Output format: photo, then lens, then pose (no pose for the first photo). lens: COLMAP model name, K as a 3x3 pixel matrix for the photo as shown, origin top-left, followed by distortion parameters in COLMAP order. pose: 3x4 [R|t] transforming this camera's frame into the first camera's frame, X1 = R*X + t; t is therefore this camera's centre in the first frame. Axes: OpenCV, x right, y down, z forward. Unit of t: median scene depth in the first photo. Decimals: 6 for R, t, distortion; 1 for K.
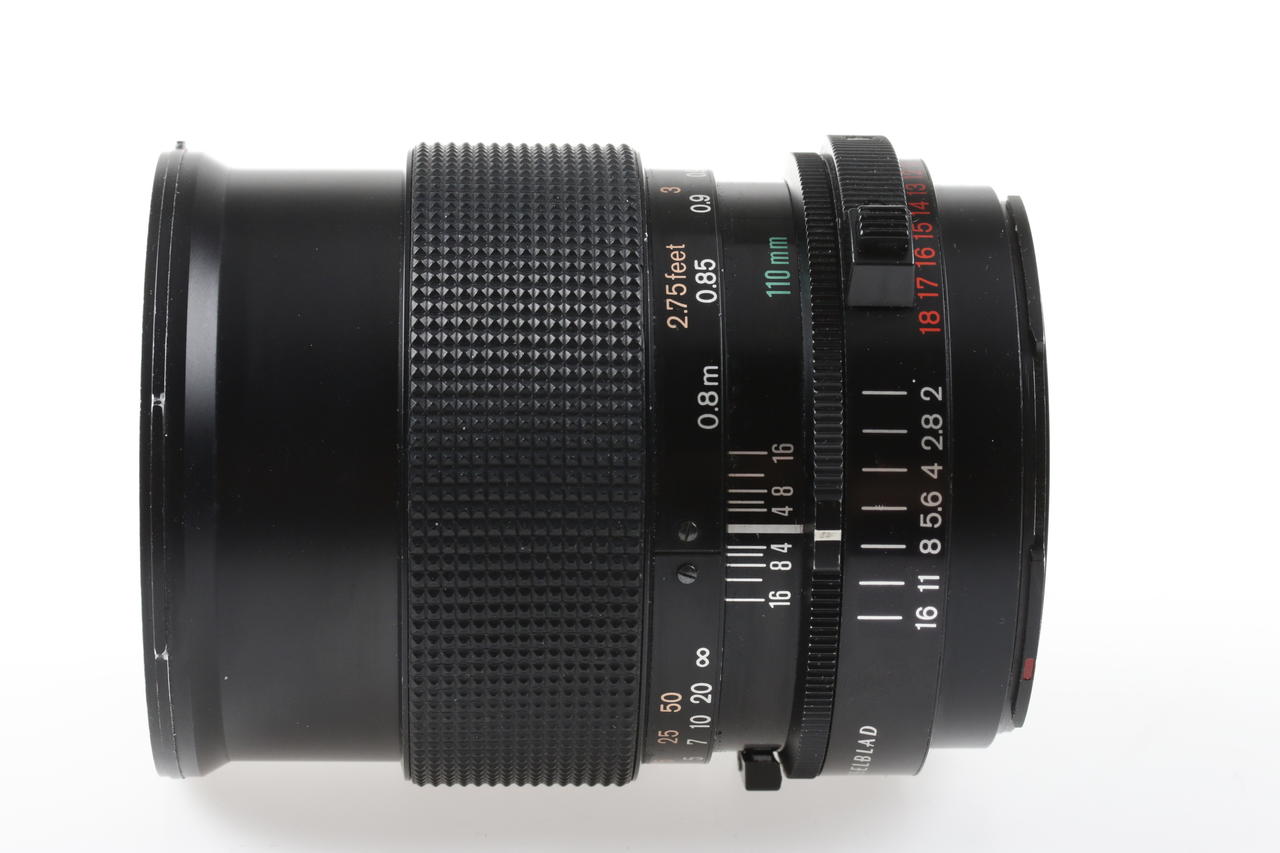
lens RADIAL K [[3578.2, 0, 639.7], [0, 3578.2, 426.9], [0, 0, 1]] dist [-0.040083, 0.000000]
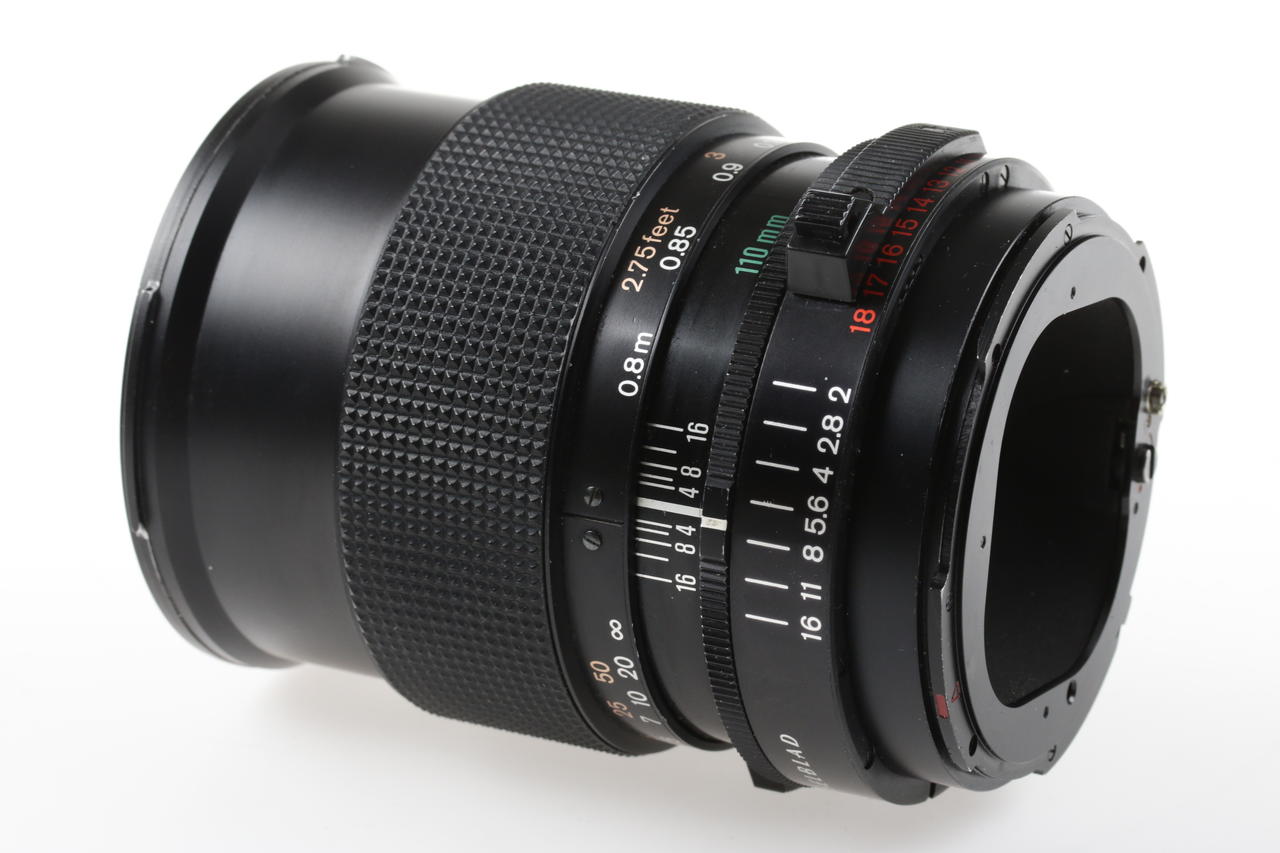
lens RADIAL K [[3578.2, 0, 639.9], [0, 3578.2, 426.0], [0, 0, 1]] dist [-0.040083, 0.000000]
pose [[0.894271, 0.155224, -0.419743, 0.430436], [-0.154964, 0.987301, 0.034956, -0.025788], [0.419839, 0.033785, 0.906970, 0.119079]]
